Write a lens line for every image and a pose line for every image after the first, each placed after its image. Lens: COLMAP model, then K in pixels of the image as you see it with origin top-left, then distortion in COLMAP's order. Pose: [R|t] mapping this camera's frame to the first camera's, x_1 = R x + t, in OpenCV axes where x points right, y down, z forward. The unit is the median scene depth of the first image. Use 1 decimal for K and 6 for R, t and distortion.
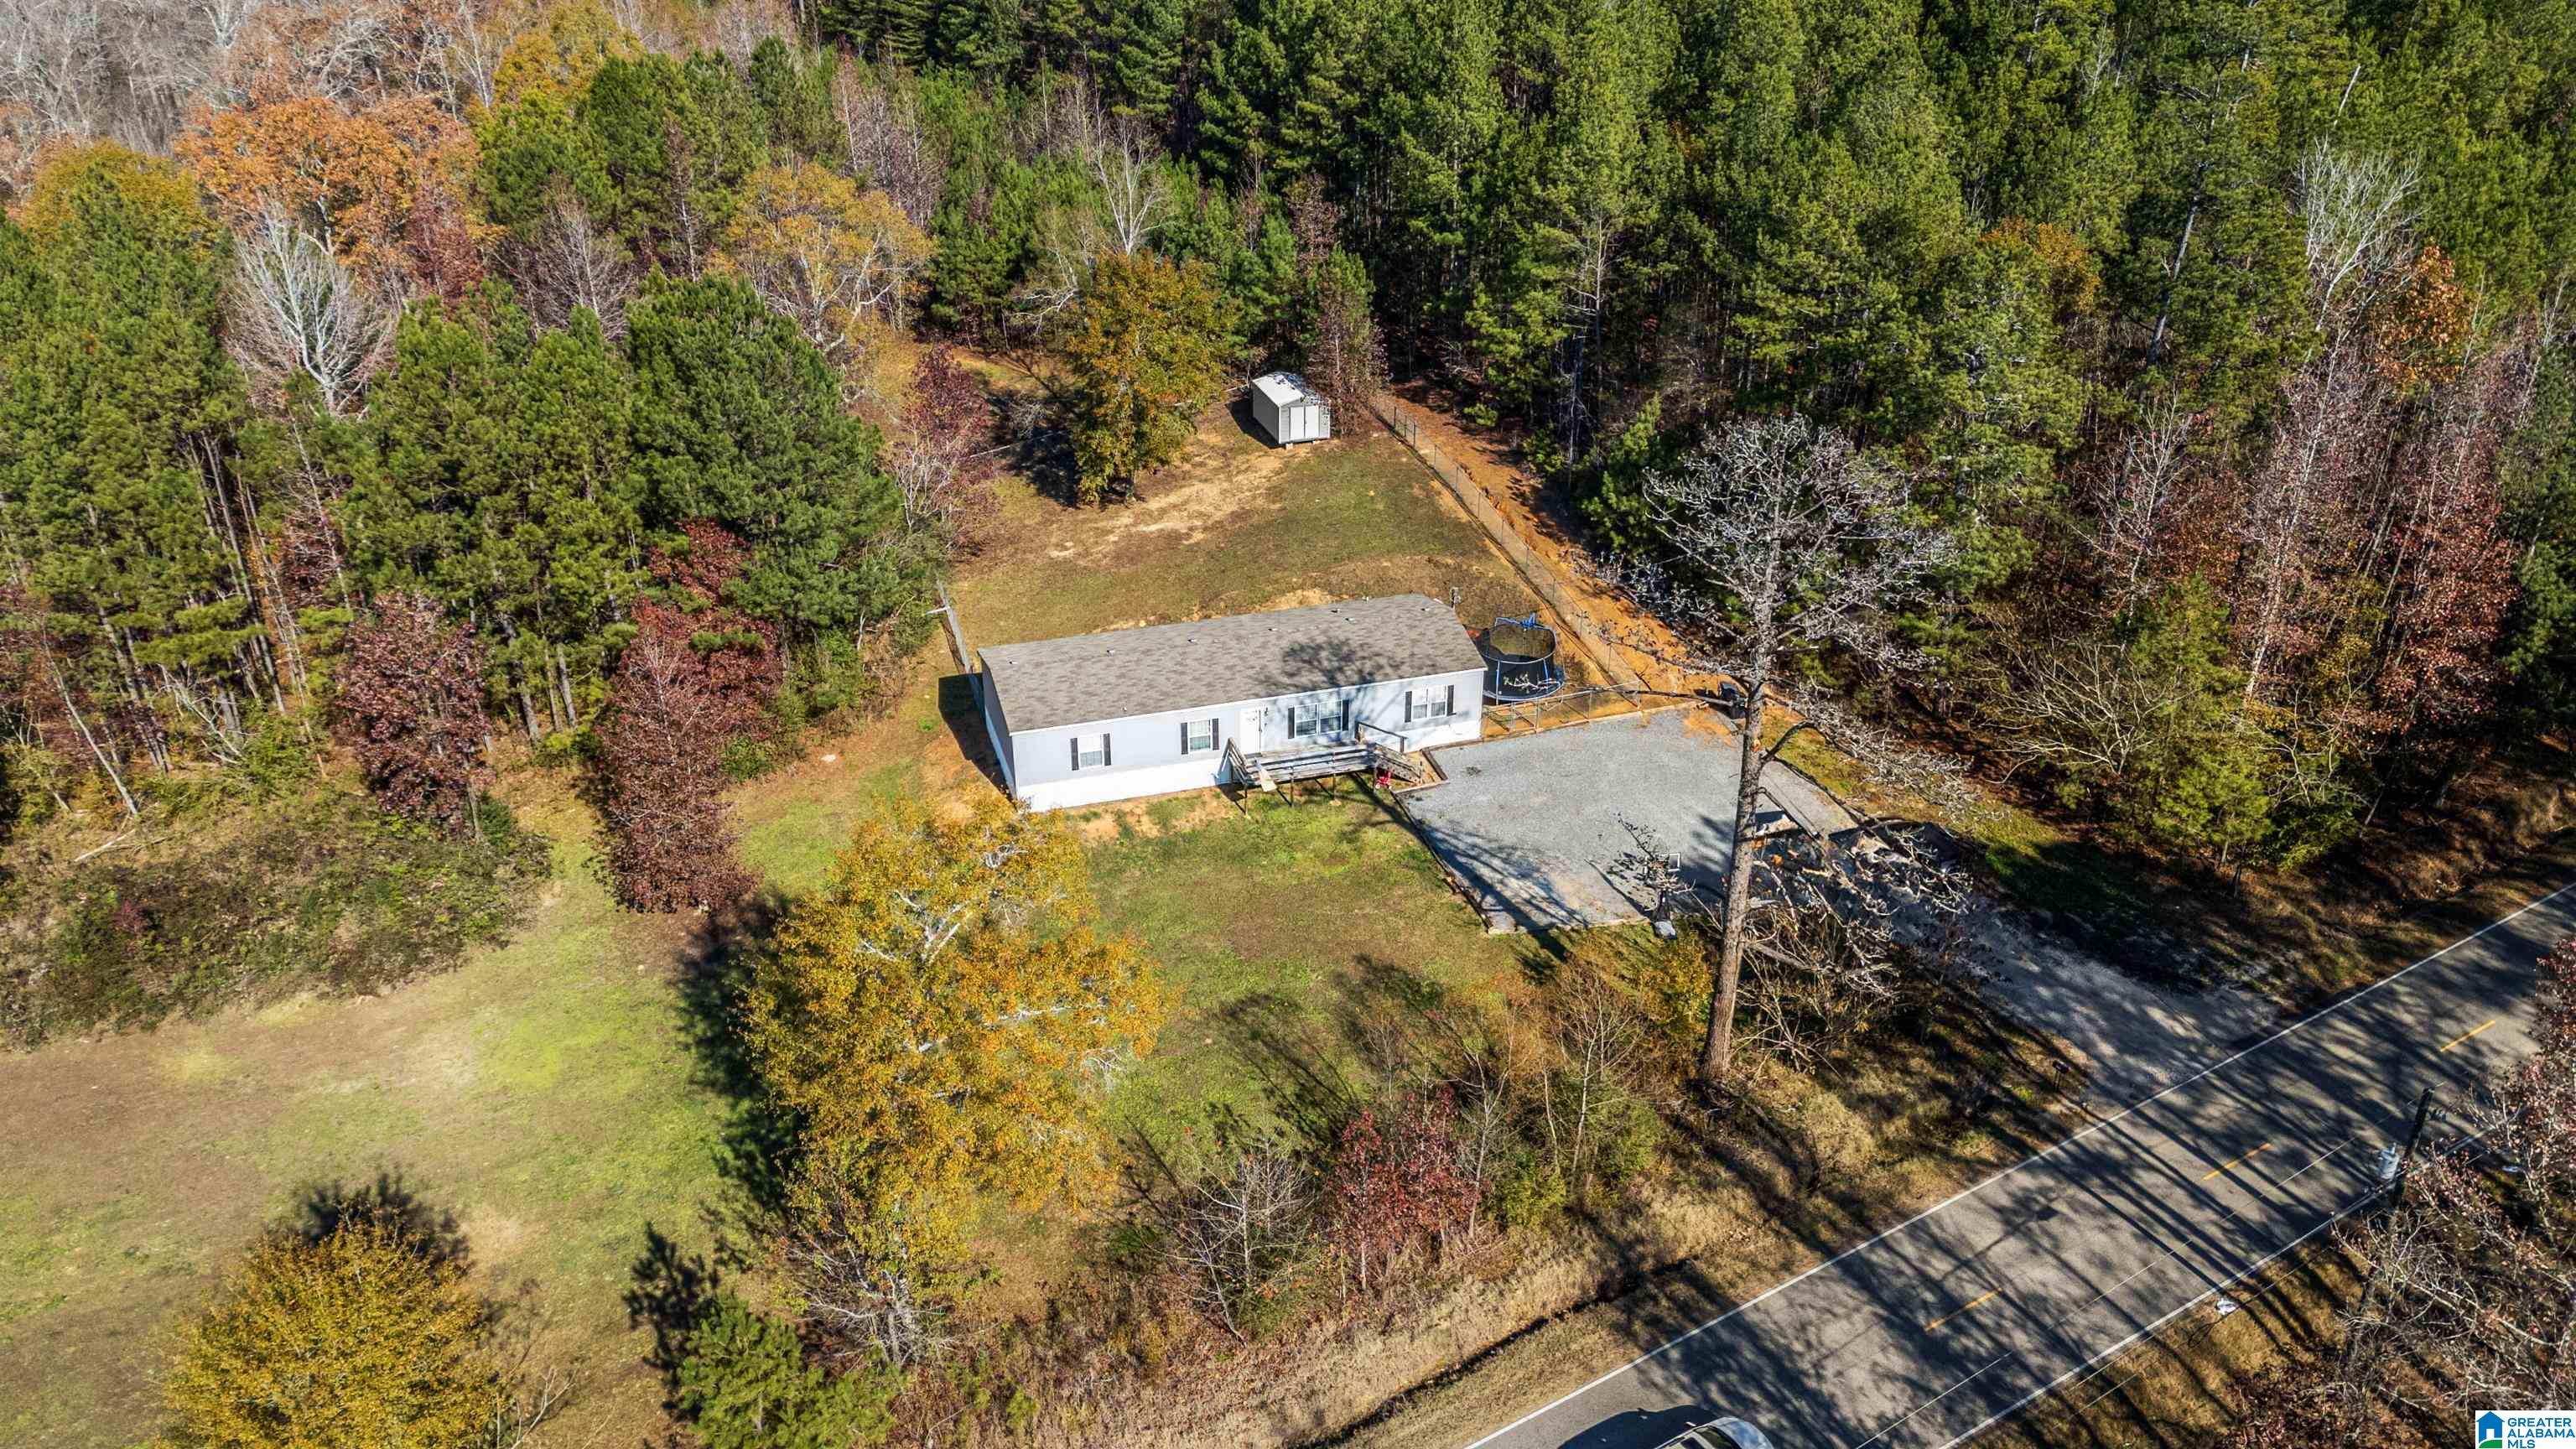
lens RADIAL K [[1851.9, 0, 1293.4], [0, 1851.9, 745.2], [0, 0, 1]] dist [0.058668, -0.046967]
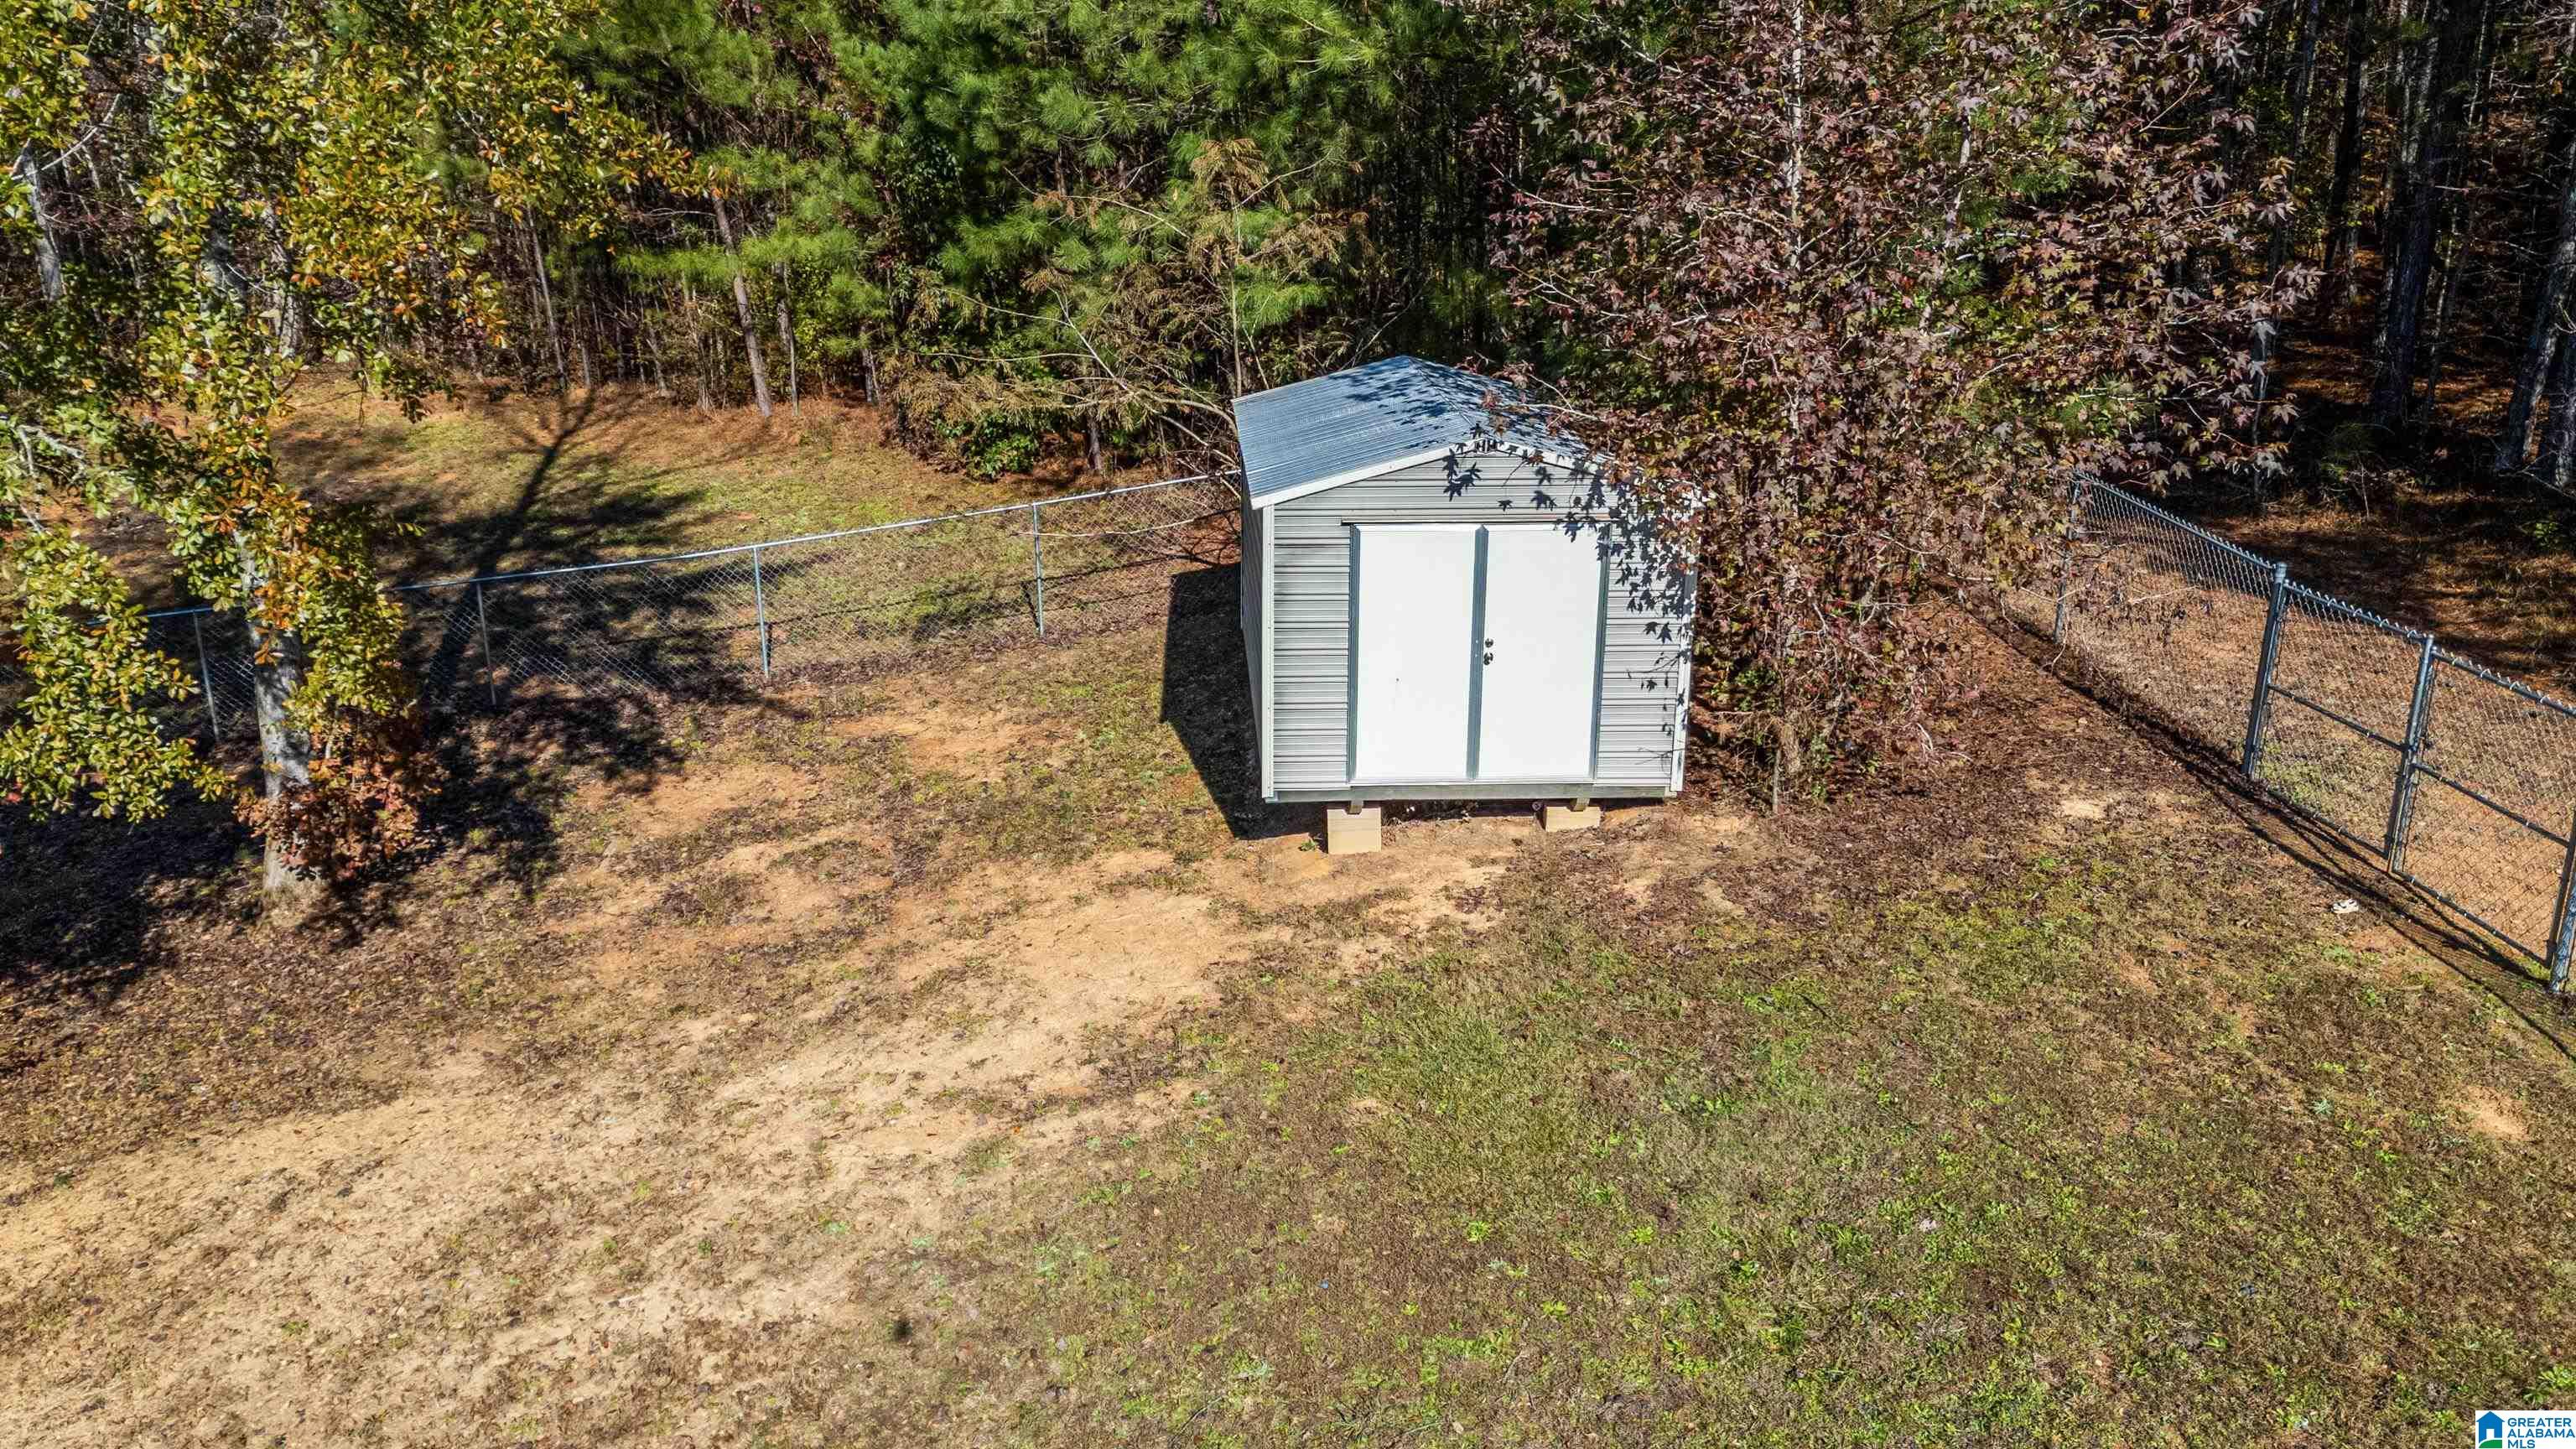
lens RADIAL K [[1851.9, 0, 1287.9], [0, 1851.9, 737.5], [0, 0, 1]] dist [0.058668, -0.046967]
pose [[0.970311, 0.082172, -0.227474, 0.031357], [-0.122419, 0.978002, -0.168898, -0.204273], [0.208591, 0.191730, 0.959025, 1.229468]]
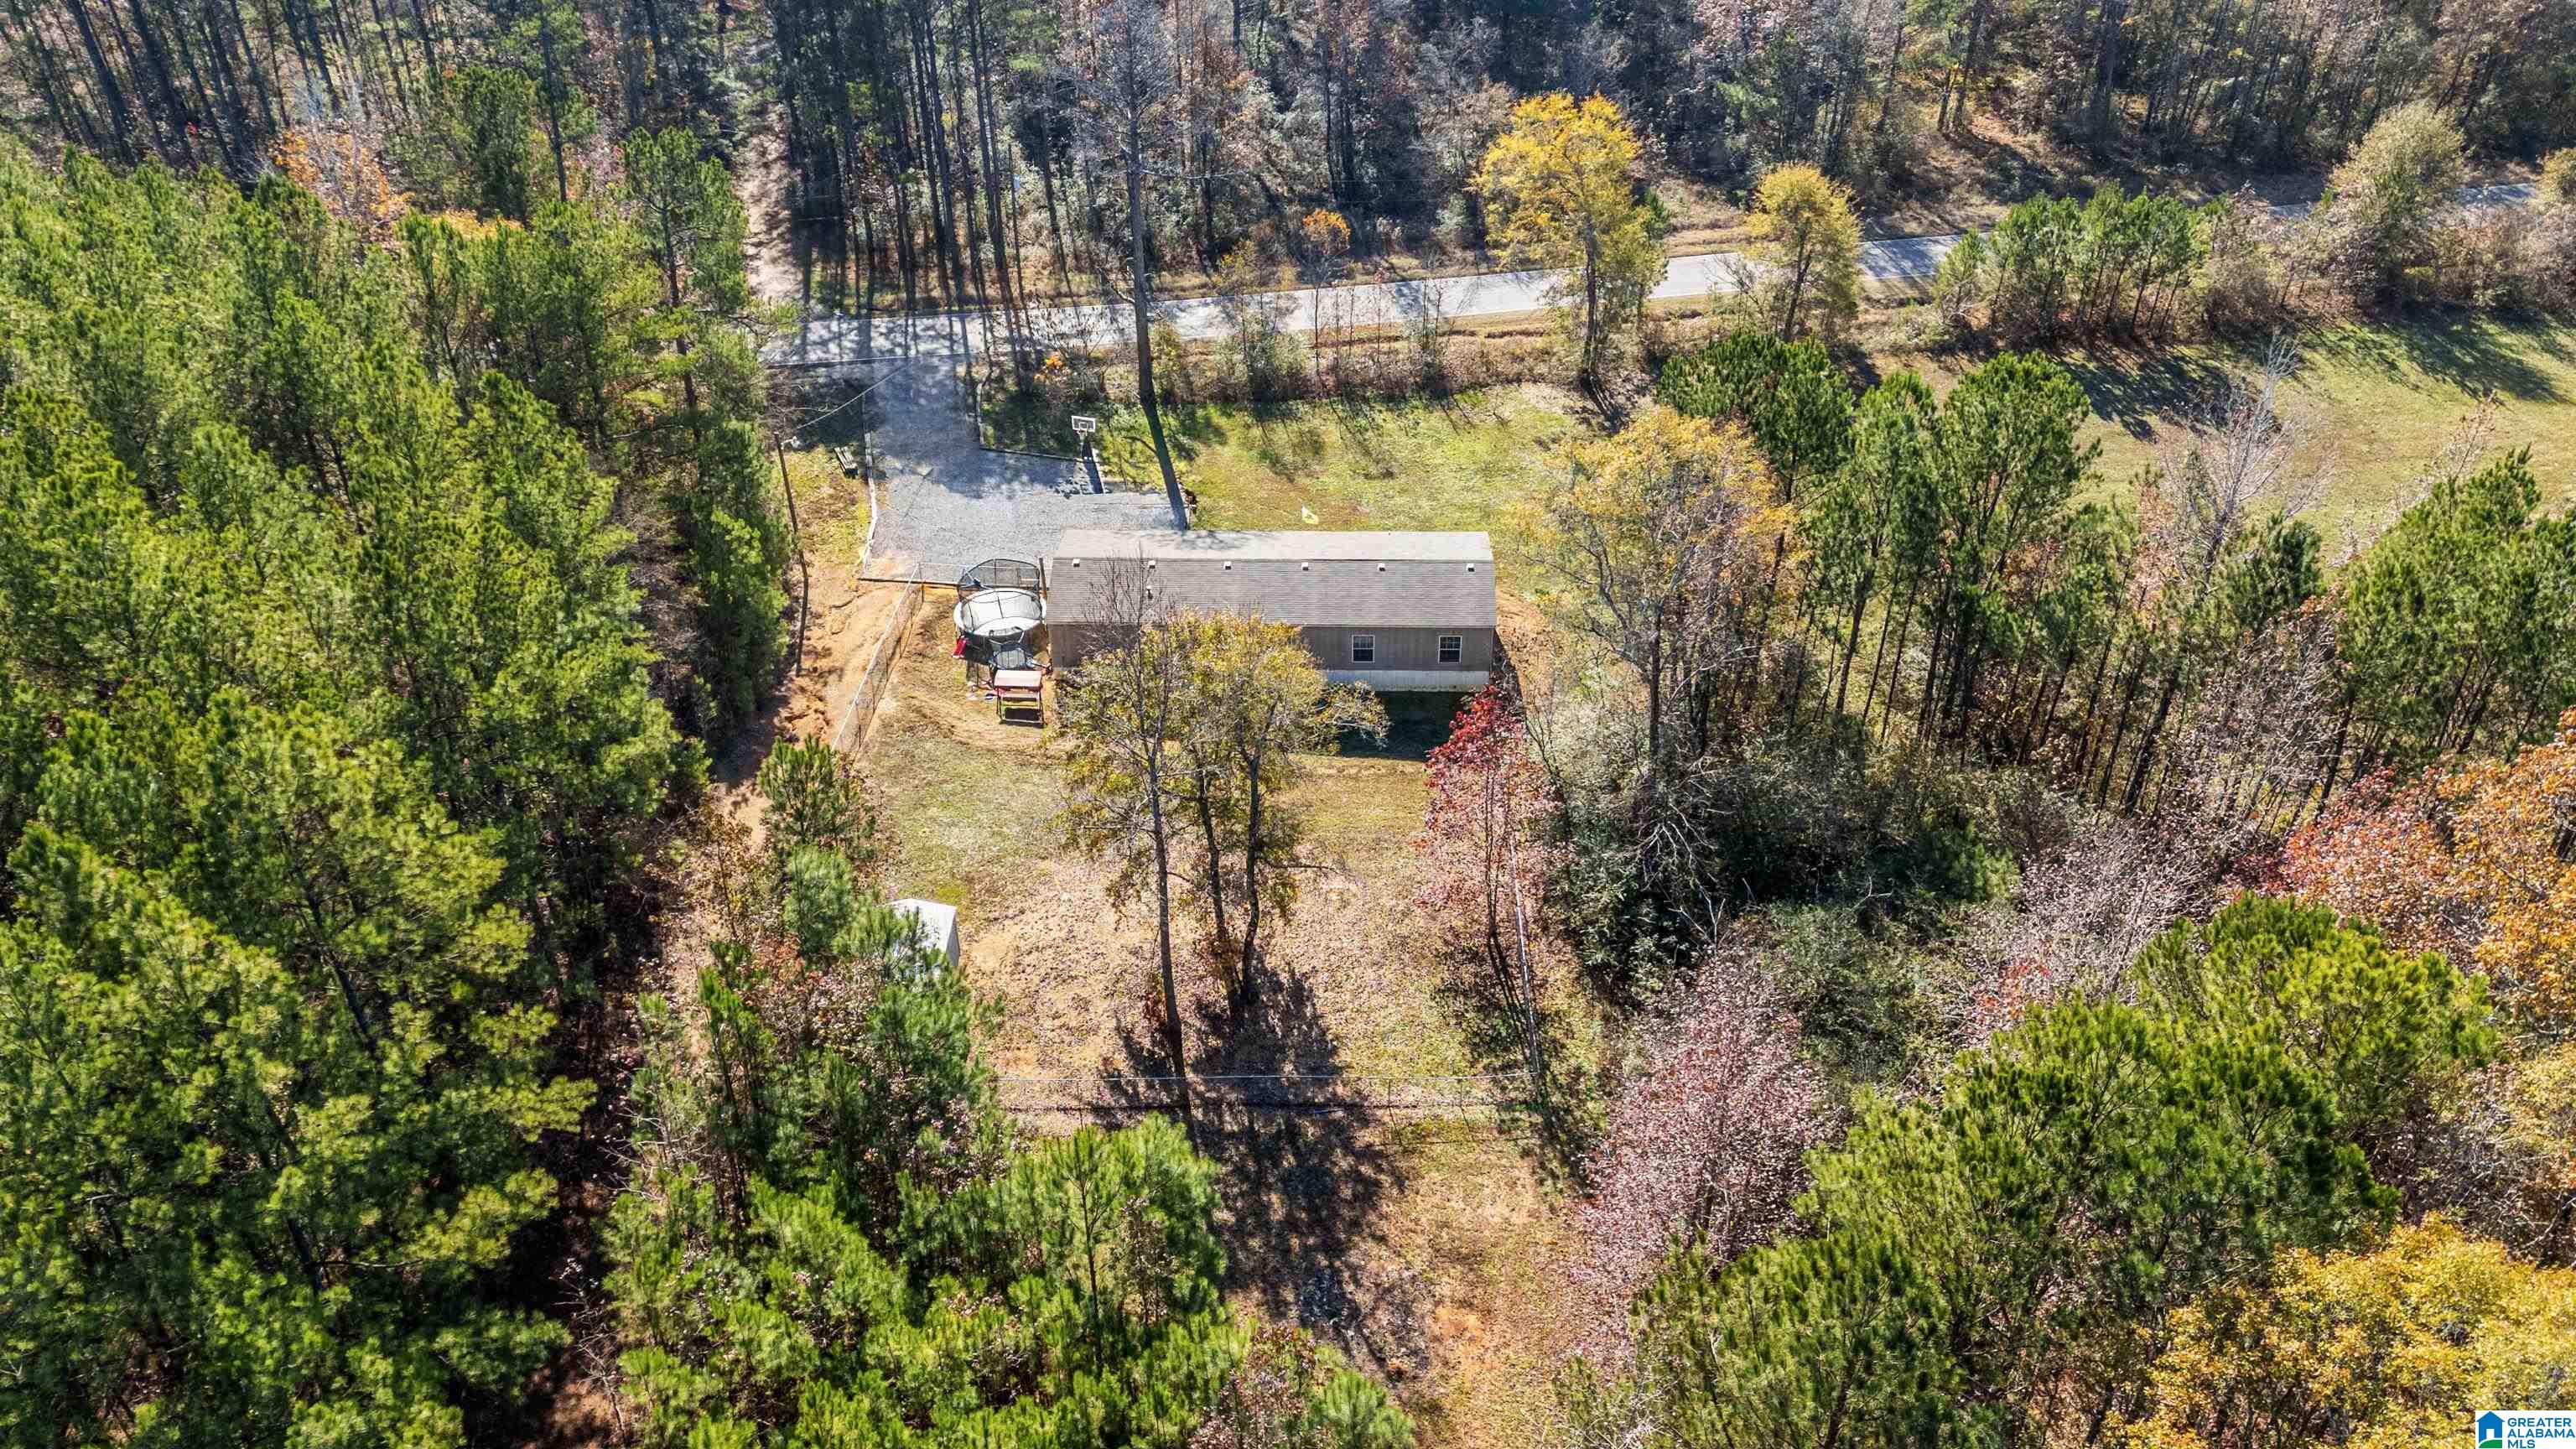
lens RADIAL K [[1851.9, 0, 1282.1], [0, 1851.9, 744.4], [0, 0, 1]] dist [0.058668, -0.046967]
pose [[-0.941481, -0.190657, 0.277963, -0.384606], [0.175494, 0.426799, 0.887155, -1.035520], [-0.287776, 0.884021, -0.368365, 1.577806]]
